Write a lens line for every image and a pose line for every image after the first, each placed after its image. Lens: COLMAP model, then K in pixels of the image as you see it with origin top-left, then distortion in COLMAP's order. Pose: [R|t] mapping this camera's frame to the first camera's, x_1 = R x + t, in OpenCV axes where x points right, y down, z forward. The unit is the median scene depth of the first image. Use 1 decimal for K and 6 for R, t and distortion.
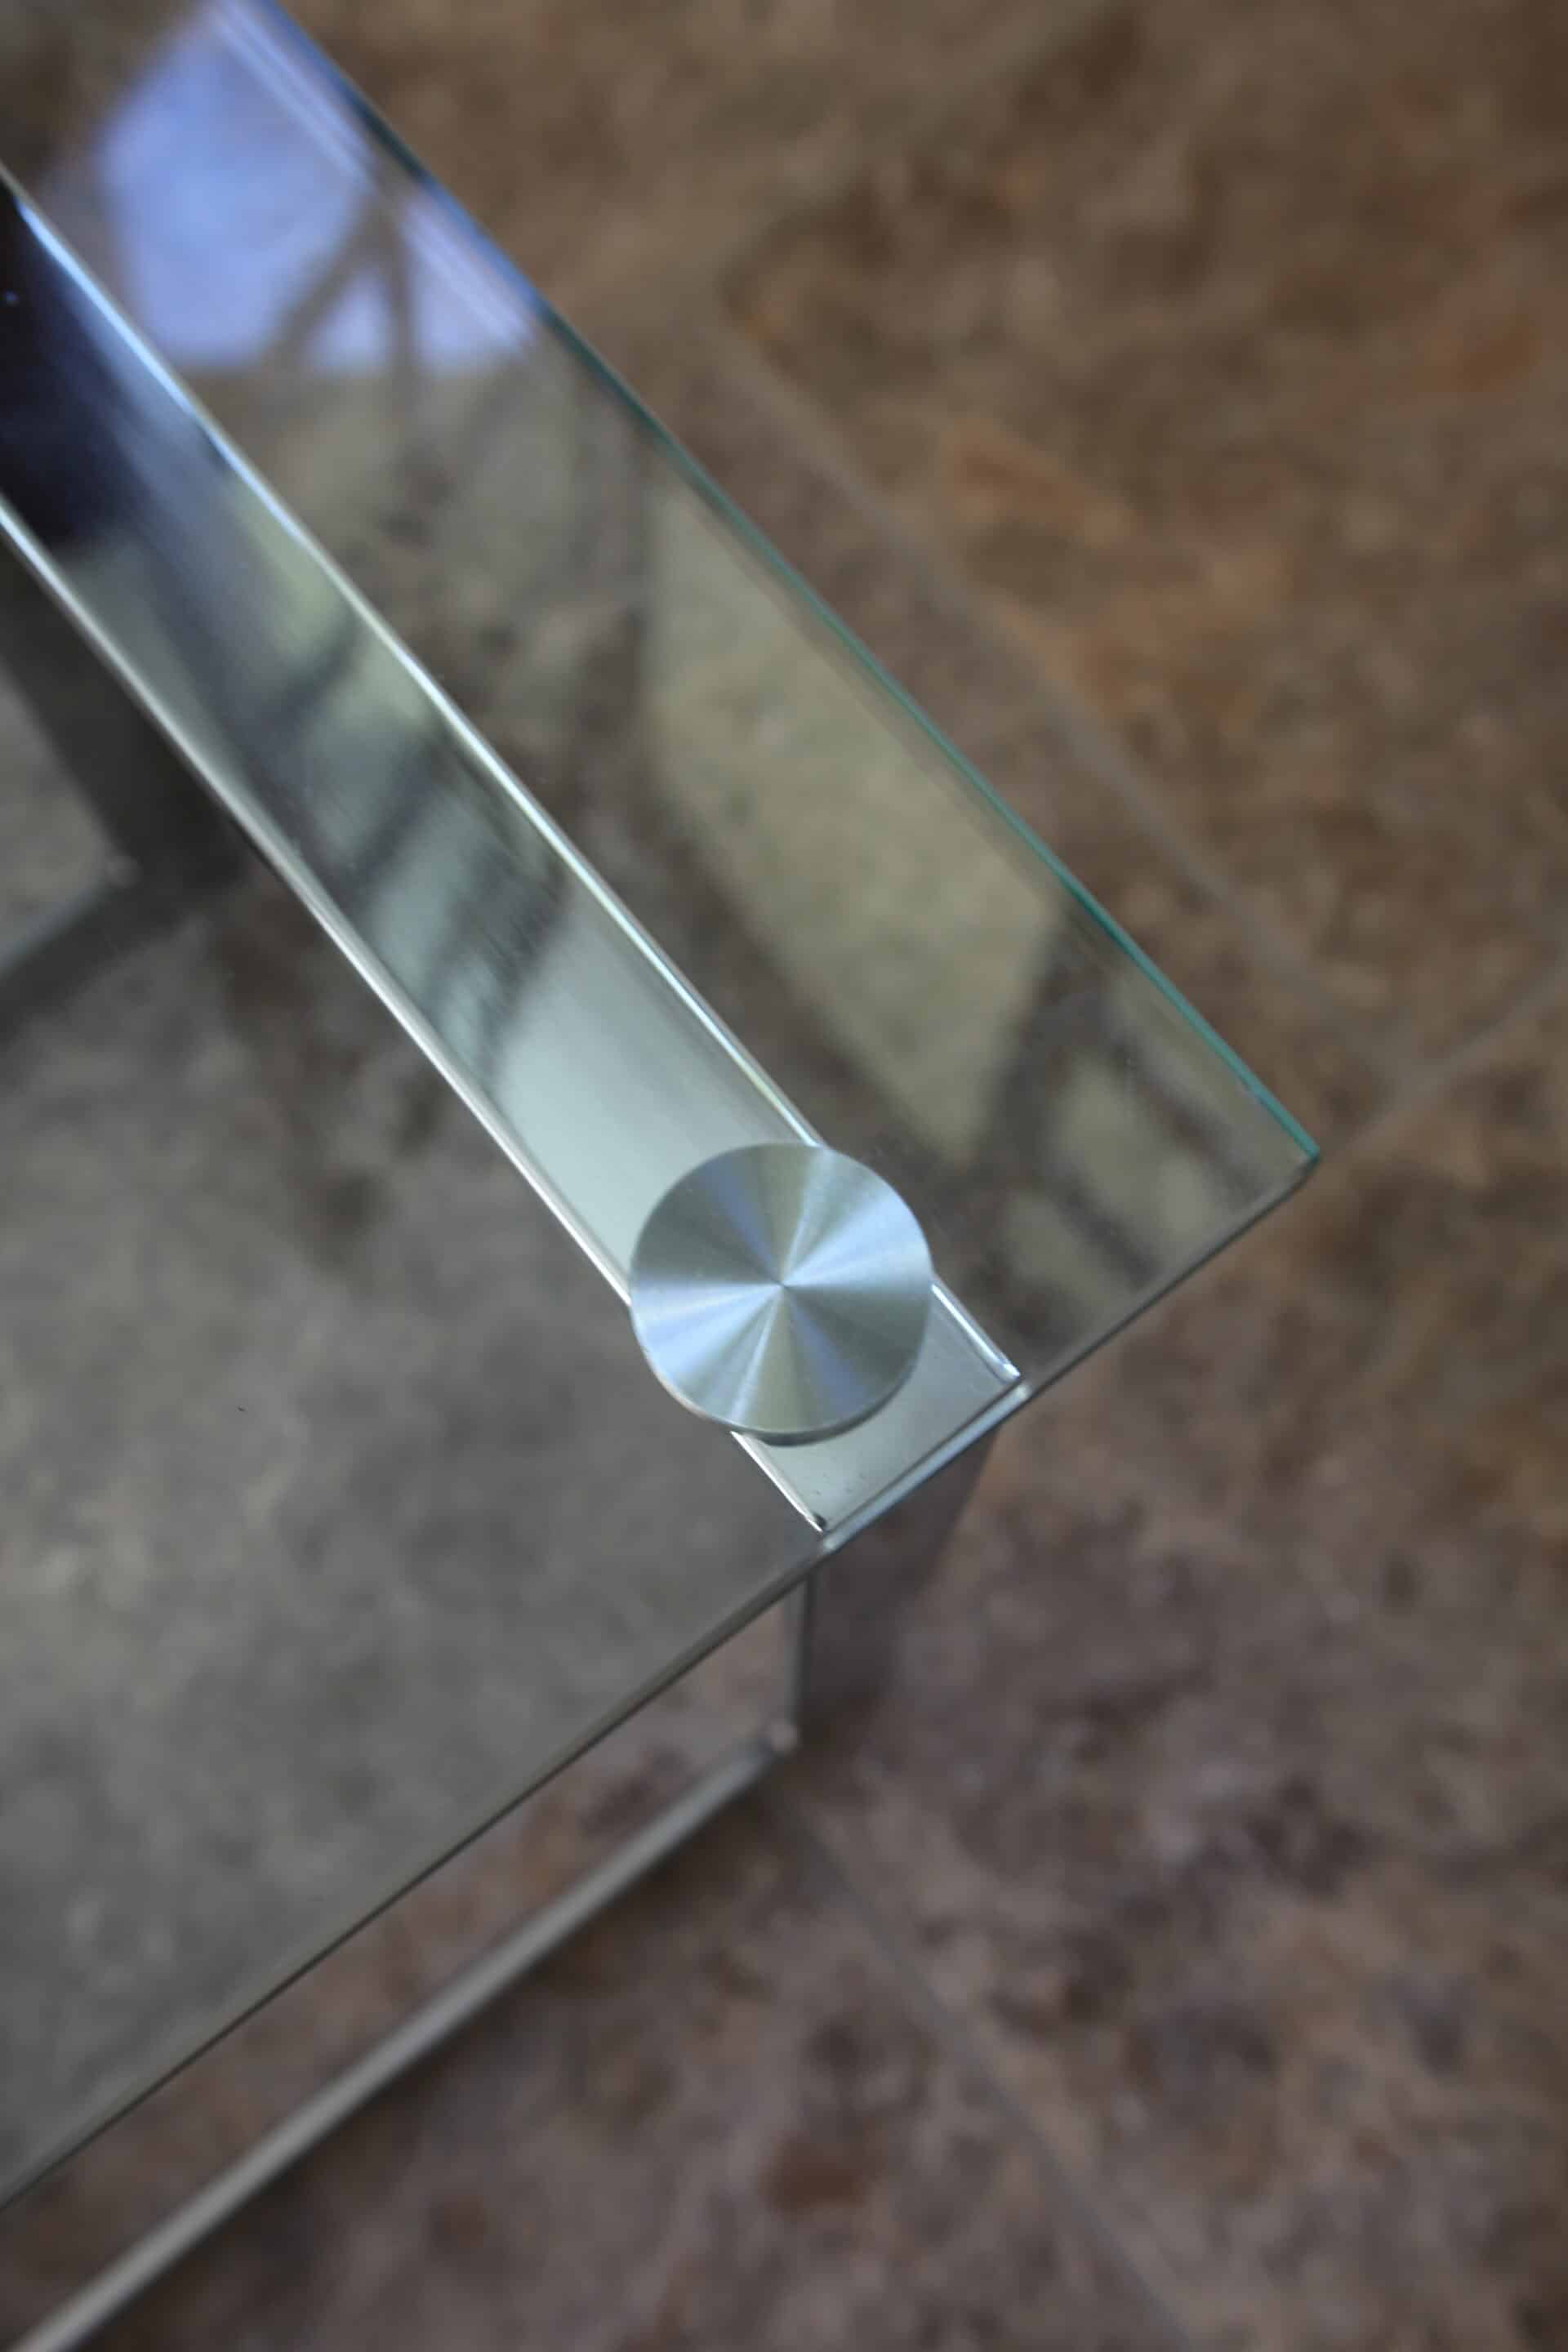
lens RADIAL K [[2320.8, 0, 719.1], [0, 2320.8, 1239.8], [0, 0, 1]] dist [-0.010658, 0.000000]
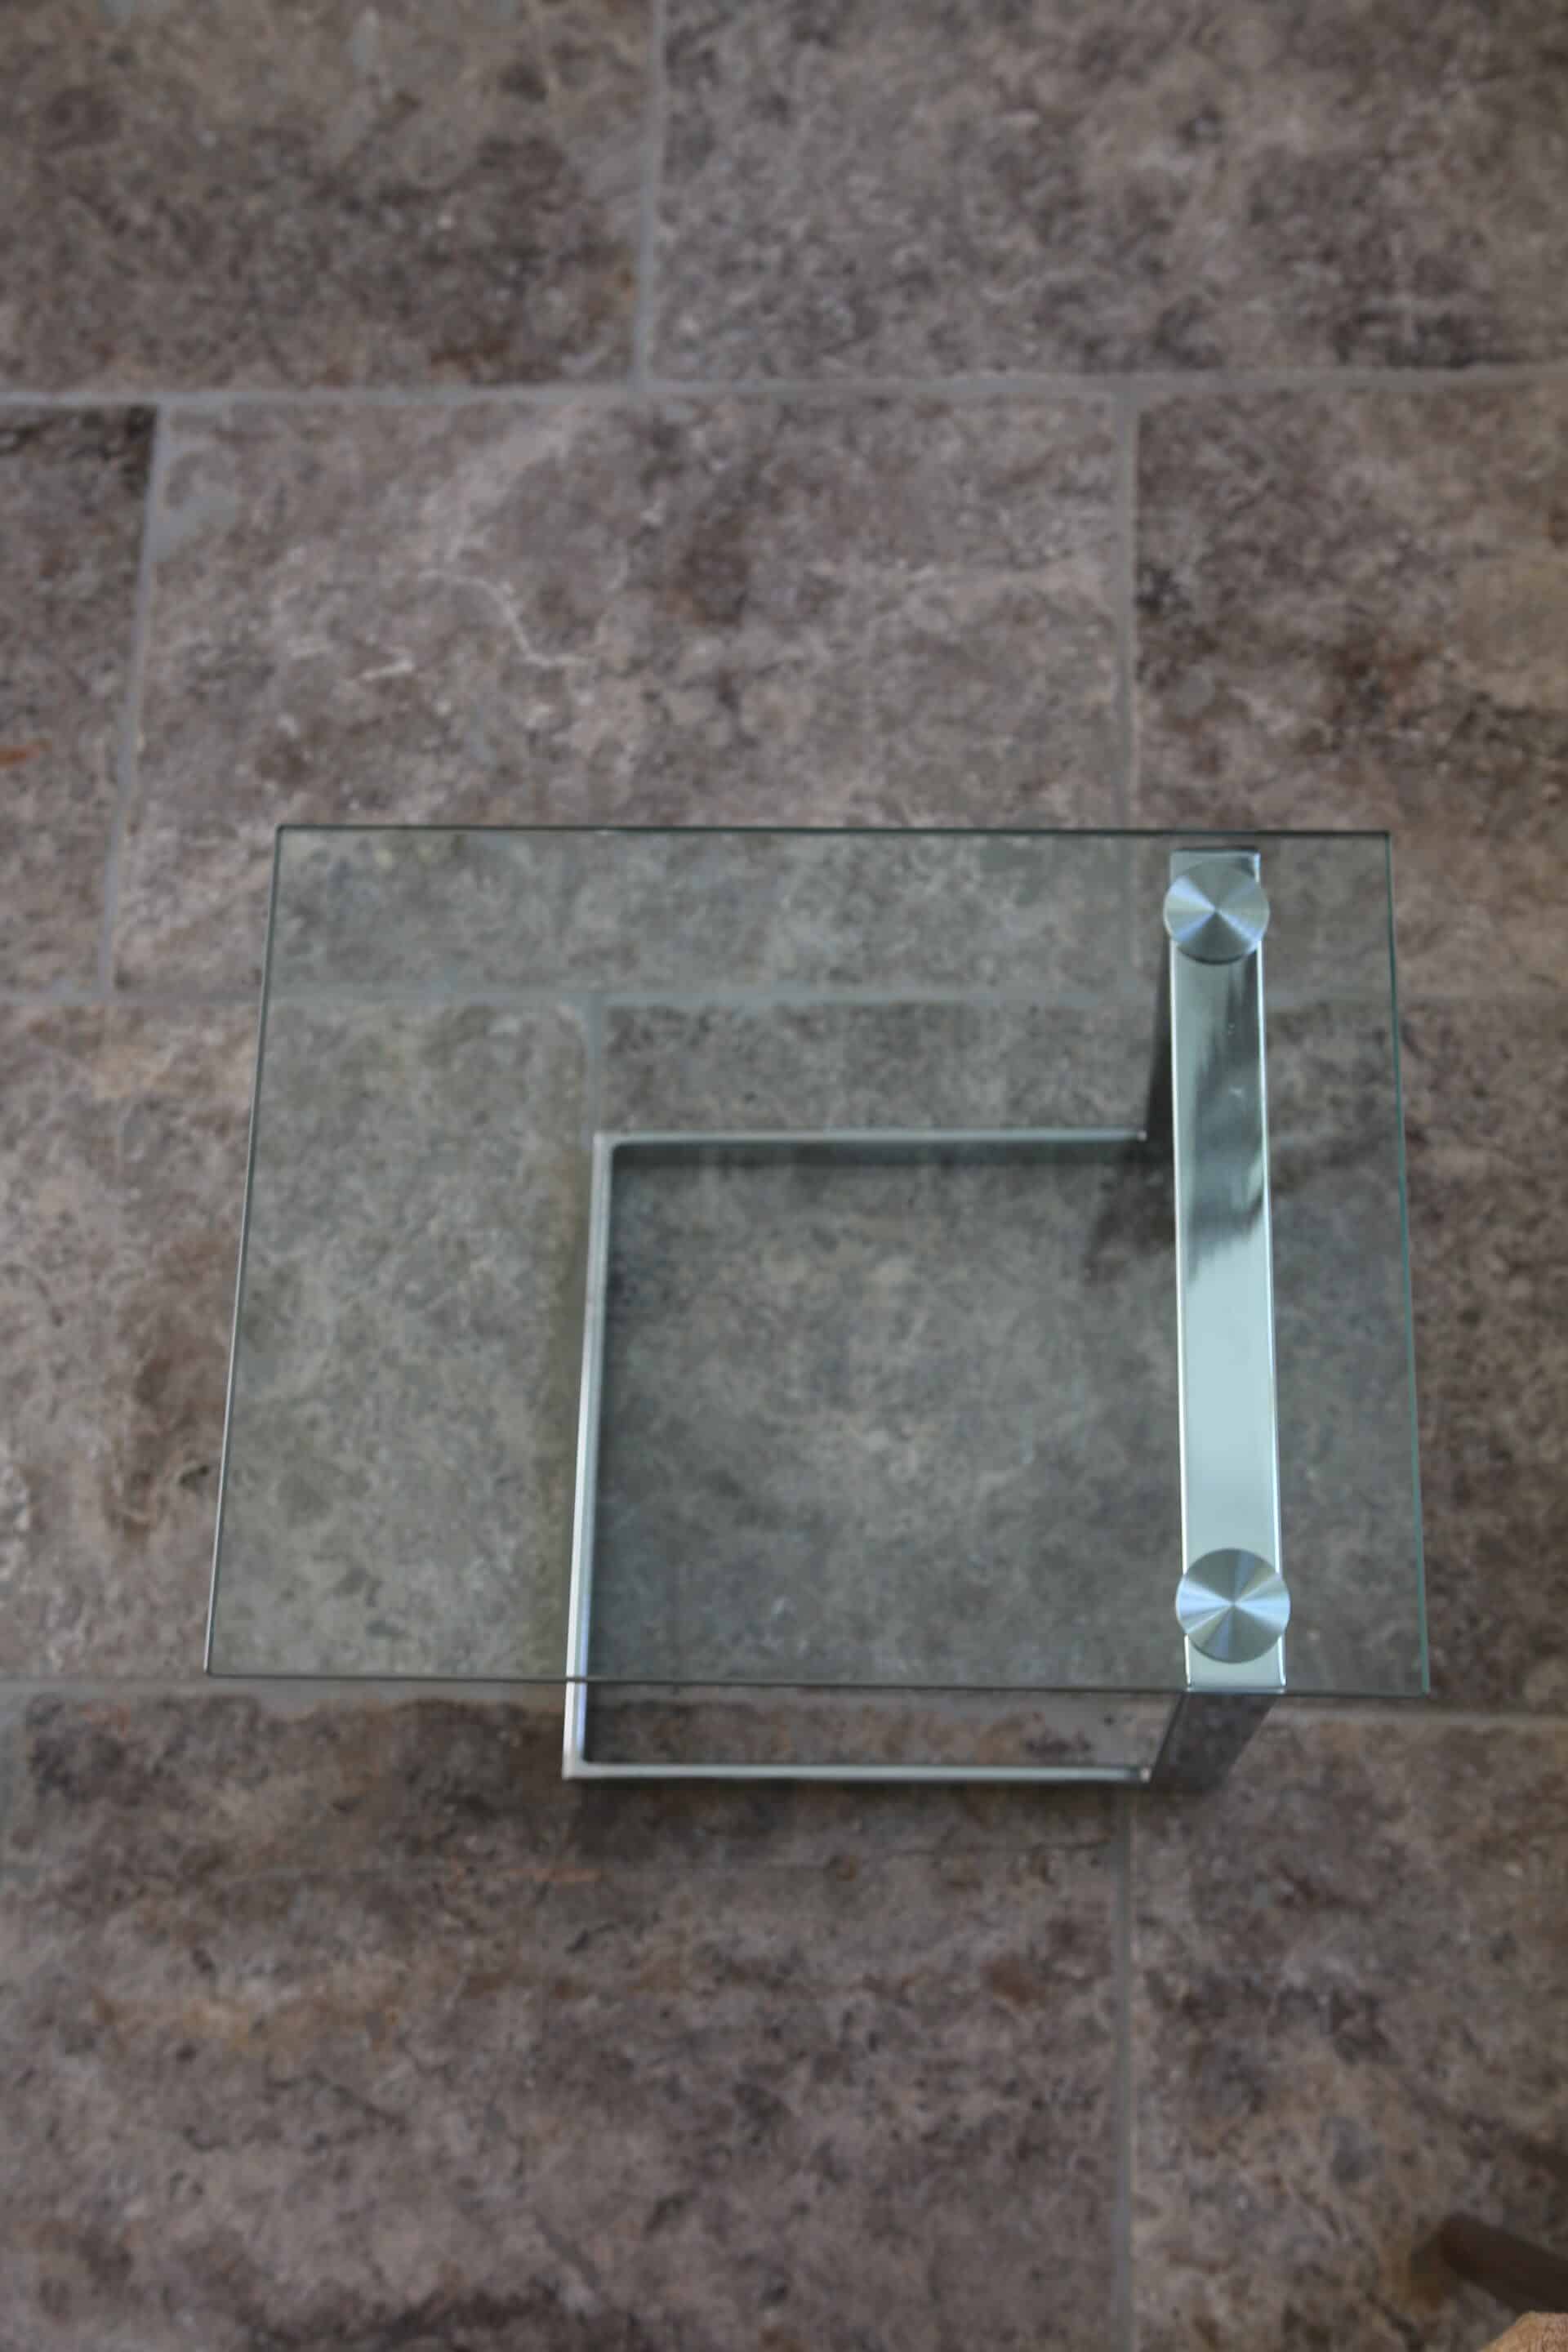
lens RADIAL K [[2848.1, 0, 794.7], [0, 2848.1, 1132.6], [0, 0, 1]] dist [0.053076, 0.000000]
pose [[0.771074, 0.590853, -0.237355, 0.048467], [-0.590660, 0.802948, 0.079970, -0.194673], [0.237834, 0.078534, 0.968126, -1.206278]]
